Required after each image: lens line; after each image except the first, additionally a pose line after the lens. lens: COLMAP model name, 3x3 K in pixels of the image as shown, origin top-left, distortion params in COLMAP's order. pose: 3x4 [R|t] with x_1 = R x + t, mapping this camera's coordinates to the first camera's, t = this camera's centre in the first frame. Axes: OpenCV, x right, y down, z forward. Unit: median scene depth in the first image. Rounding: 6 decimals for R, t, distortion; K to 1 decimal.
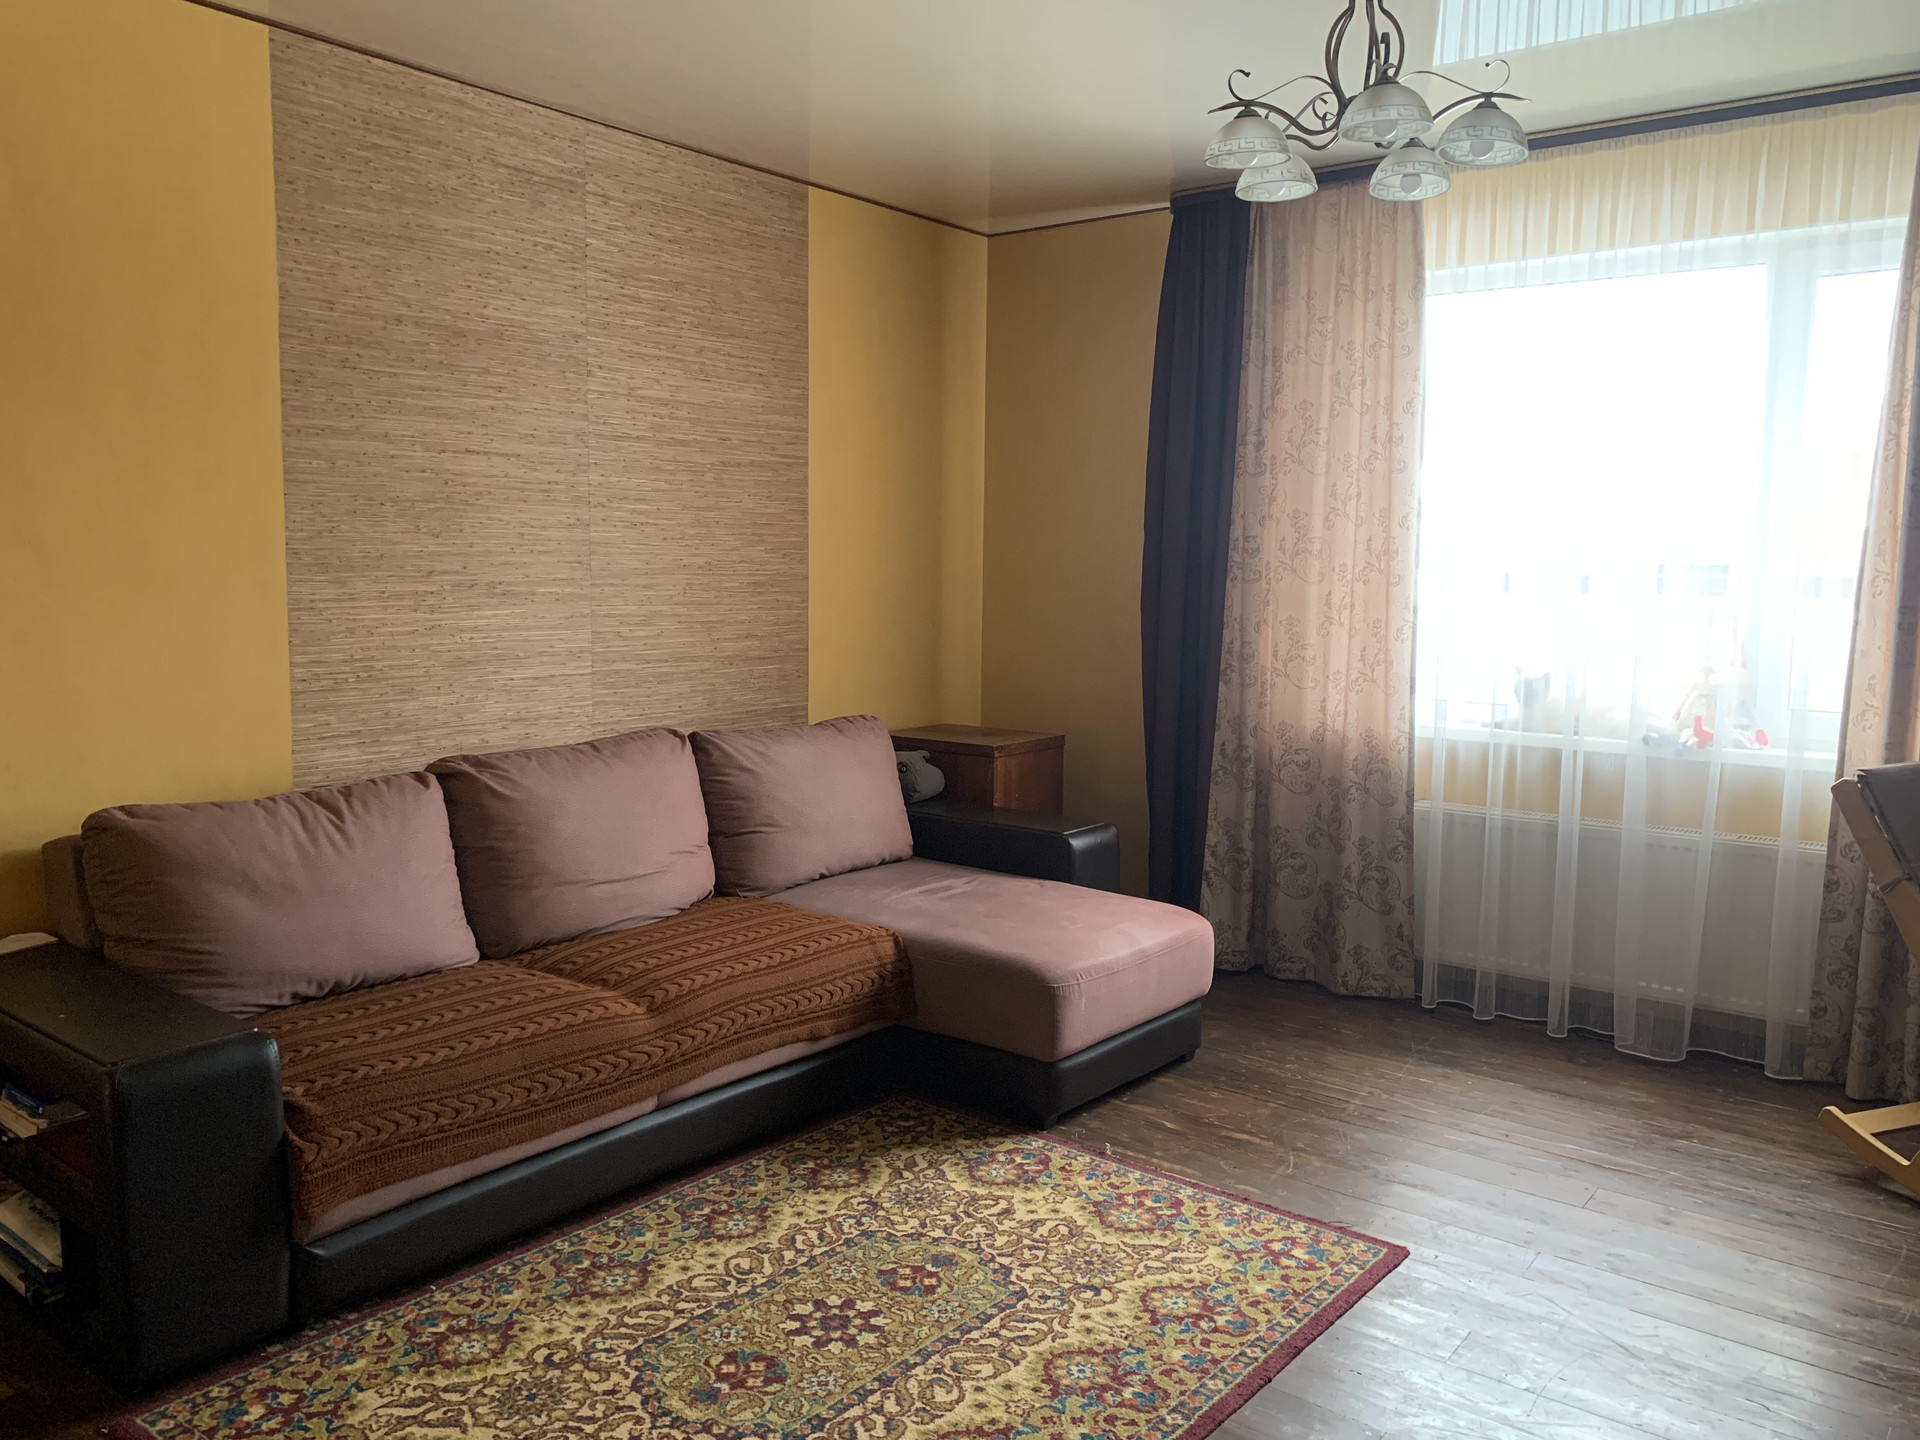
lens RADIAL K [[1487.1, 0, 955.7], [0, 1487.1, 702.6], [0, 0, 1]] dist [0.083886, -0.115144]
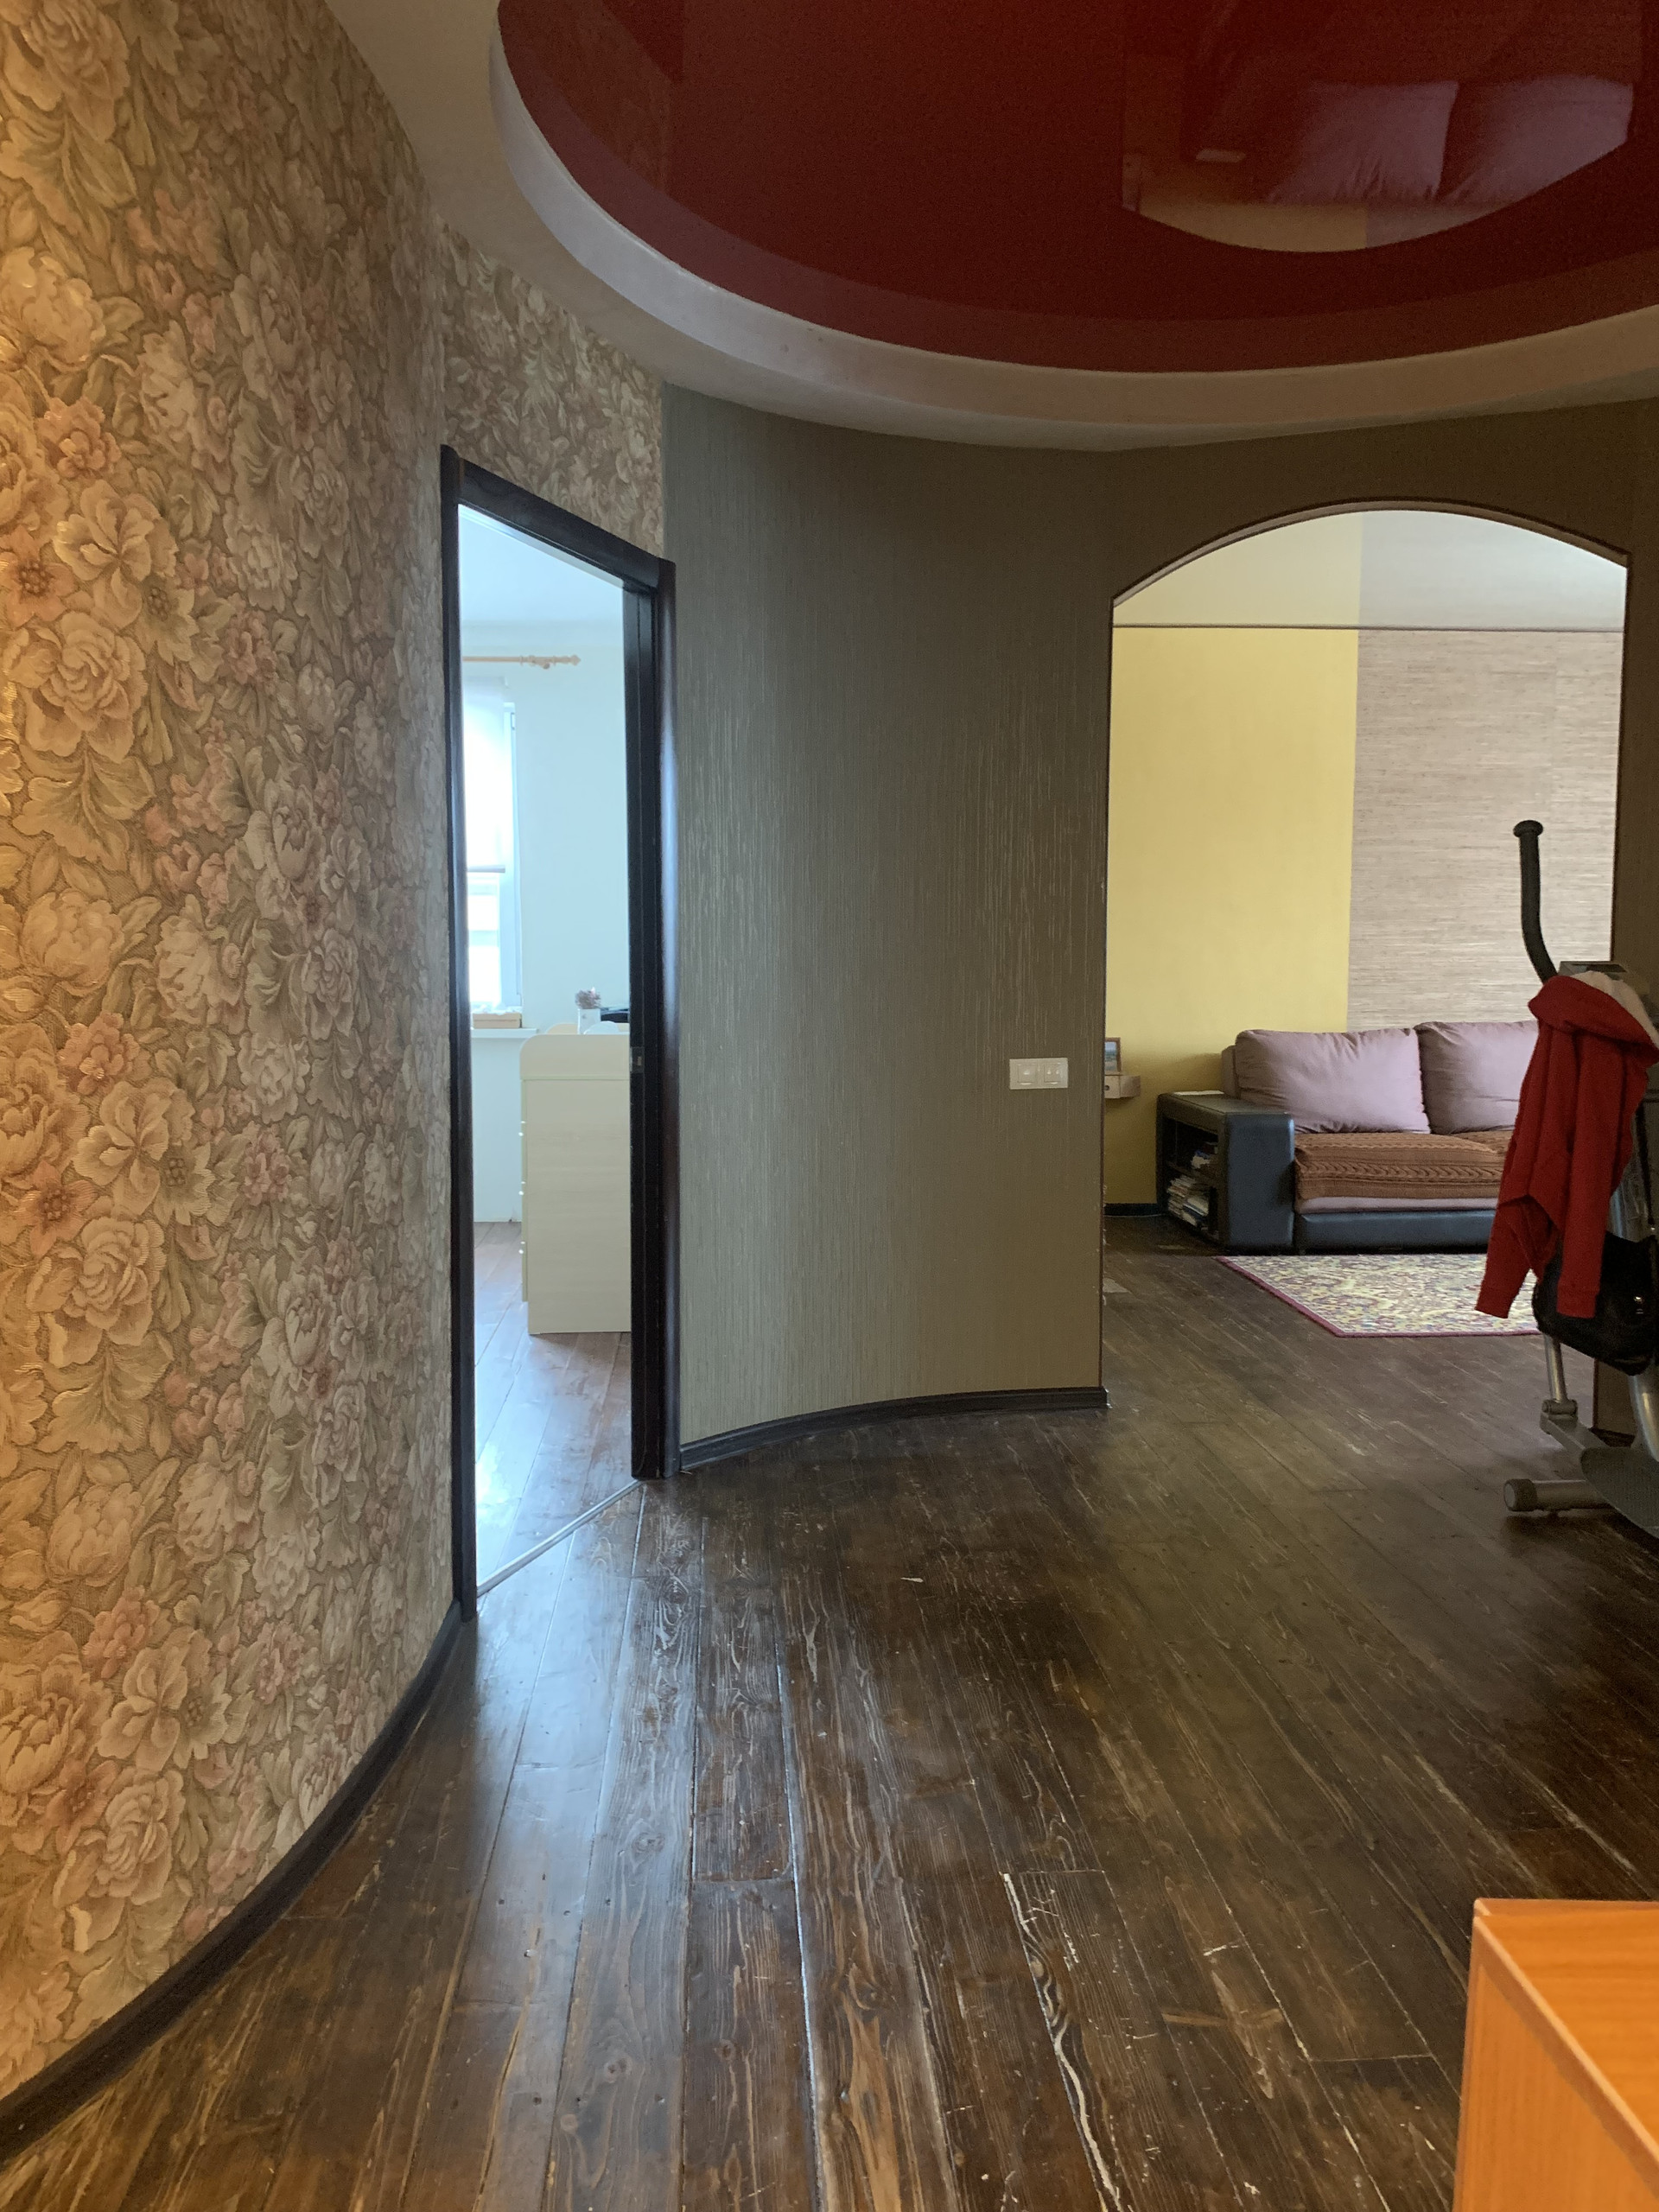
lens RADIAL K [[1702.8, 0, 829.5], [0, 1702.8, 1106.0], [0, 0, 1]] dist [0.084674, -0.126994]
pose [[0.670125, 0.049359, -0.740605, 0.632854], [-0.063419, 0.997945, 0.009126, 0.147575], [0.739534, 0.040853, 0.671879, -0.794927]]
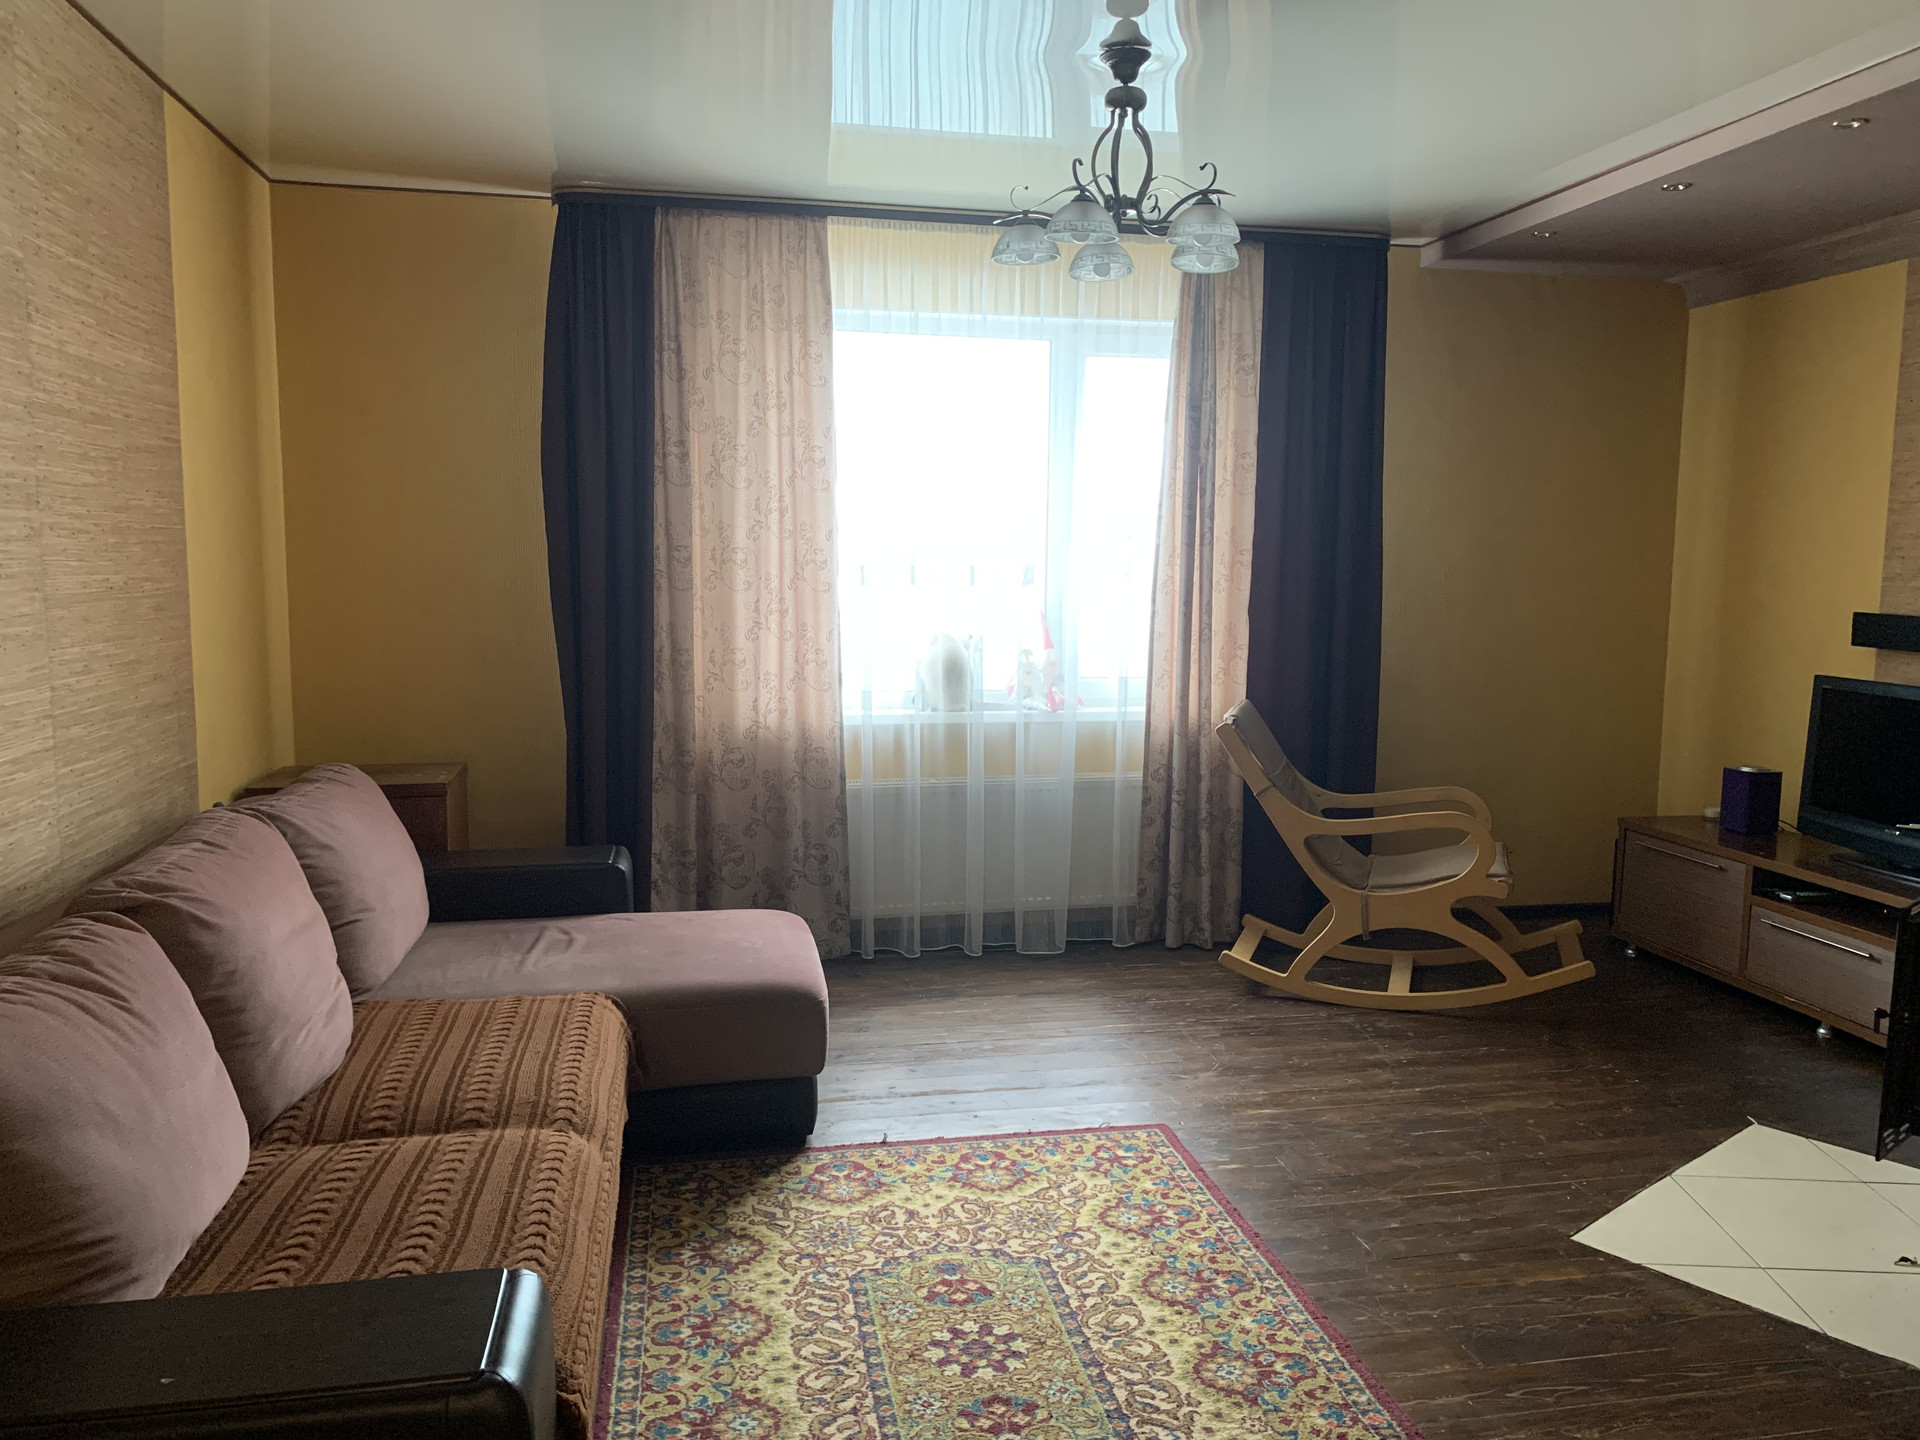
lens RADIAL K [[1478.0, 0, 960.0], [0, 1478.0, 720.0], [0, 0, 1]] dist [0.084674, -0.126994]
pose [[0.643529, -0.094311, 0.759589, -0.551199], [0.074051, 0.995396, 0.060852, -0.048415], [-0.761831, 0.017088, 0.647550, 0.237797]]
